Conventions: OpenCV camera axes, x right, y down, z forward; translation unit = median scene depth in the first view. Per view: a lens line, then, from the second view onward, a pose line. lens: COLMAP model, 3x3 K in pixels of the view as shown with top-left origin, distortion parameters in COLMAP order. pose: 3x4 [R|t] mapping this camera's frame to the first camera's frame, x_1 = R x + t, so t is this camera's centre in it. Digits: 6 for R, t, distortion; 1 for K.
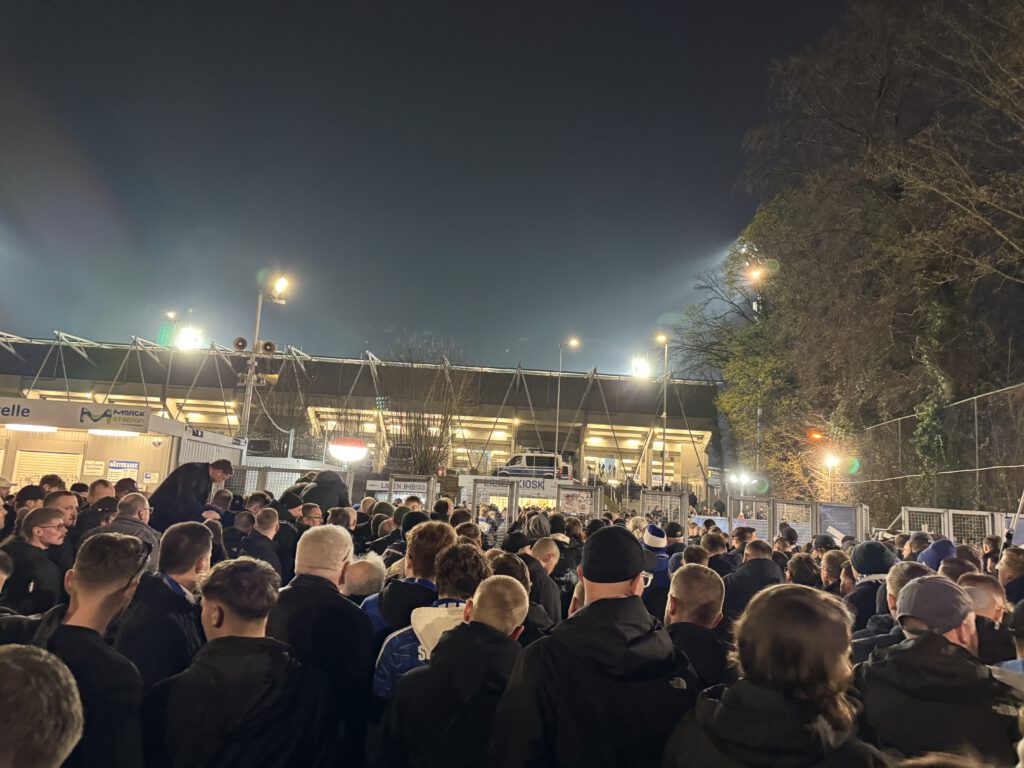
lens RADIAL K [[691.0, 0, 512.0], [0, 691.0, 384.0], [0, 0, 1]] dist [0.000094, -0.003593]
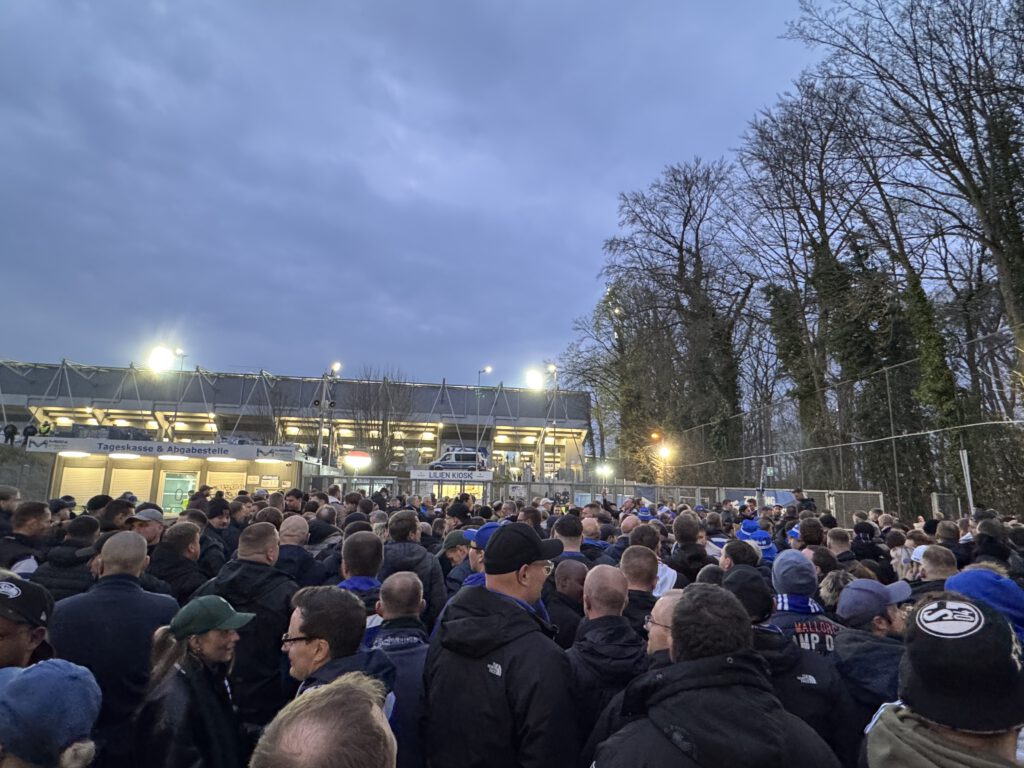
lens RADIAL K [[590.6, 0, 512.0], [0, 590.6, 384.0], [0, 0, 1]] dist [-0.034627, 0.000255]
pose [[0.988839, -0.008609, 0.148738, -0.029632], [0.008519, 0.999963, 0.001244, -0.025319], [-0.148743, 0.000037, 0.988876, -0.126968]]
